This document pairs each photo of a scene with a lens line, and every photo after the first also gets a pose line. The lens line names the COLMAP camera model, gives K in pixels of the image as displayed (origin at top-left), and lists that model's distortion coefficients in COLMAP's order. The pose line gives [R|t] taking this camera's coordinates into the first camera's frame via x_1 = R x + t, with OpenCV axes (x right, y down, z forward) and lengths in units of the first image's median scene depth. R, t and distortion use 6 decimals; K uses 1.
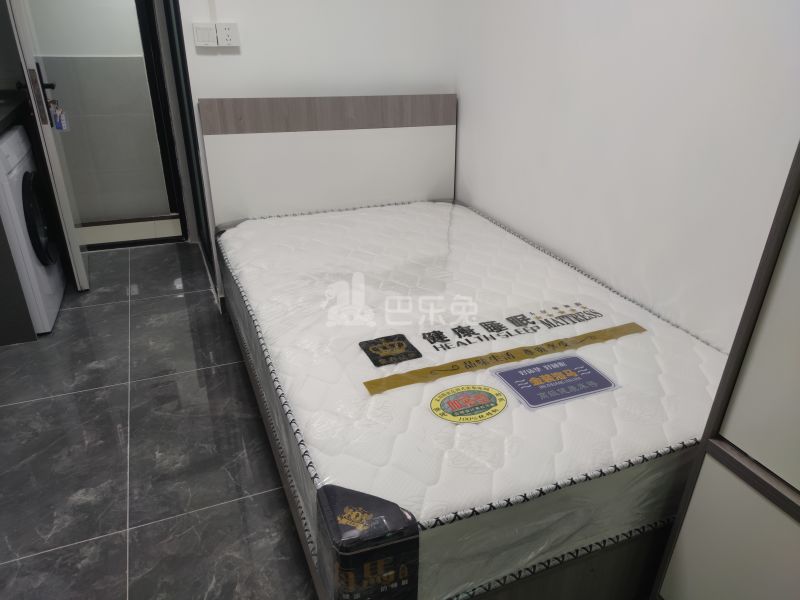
lens RADIAL K [[570.7, 0, 400.0], [0, 570.7, 300.0], [0, 0, 1]] dist [0.072329, -0.045131]
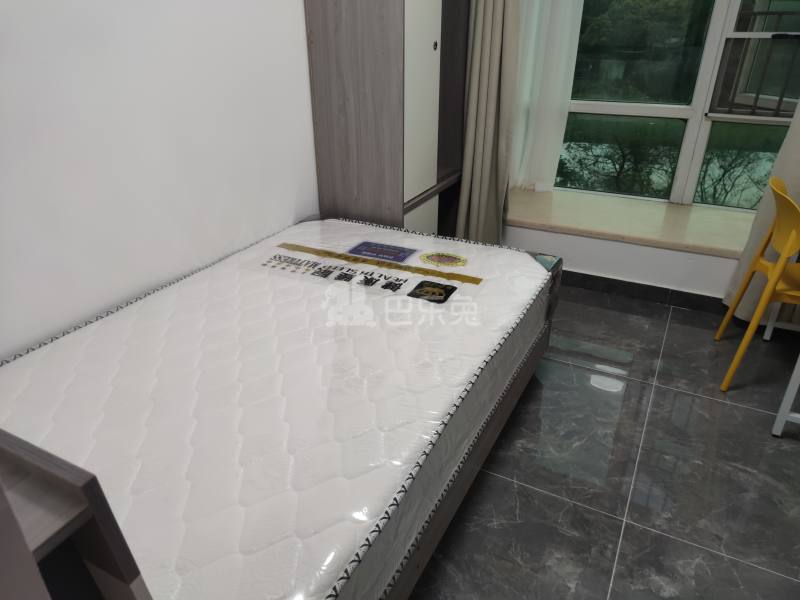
lens RADIAL K [[570.7, 0, 400.0], [0, 570.7, 300.0], [0, 0, 1]] dist [0.072329, -0.045131]
pose [[-0.637376, -0.362752, 0.679826, -0.726768], [0.327882, 0.670722, 0.665302, -0.663600], [-0.697313, 0.646950, -0.308562, 1.260029]]
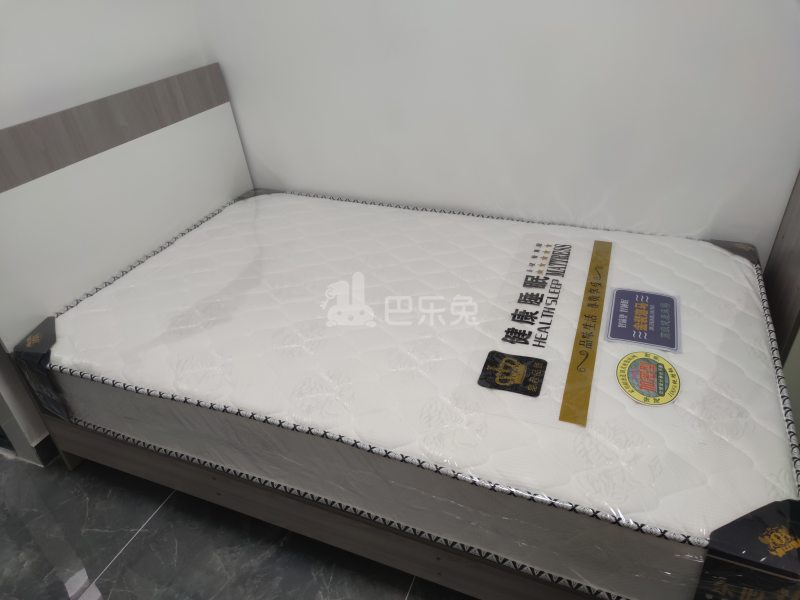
lens RADIAL K [[558.9, 0, 396.4], [0, 558.9, 314.6], [0, 0, 1]] dist [0.064185, -0.081279]
pose [[0.705913, -0.441464, 0.553892, -0.493335], [0.369598, 0.896682, 0.243639, -0.226435], [-0.604222, 0.032729, 0.796143, 0.375119]]
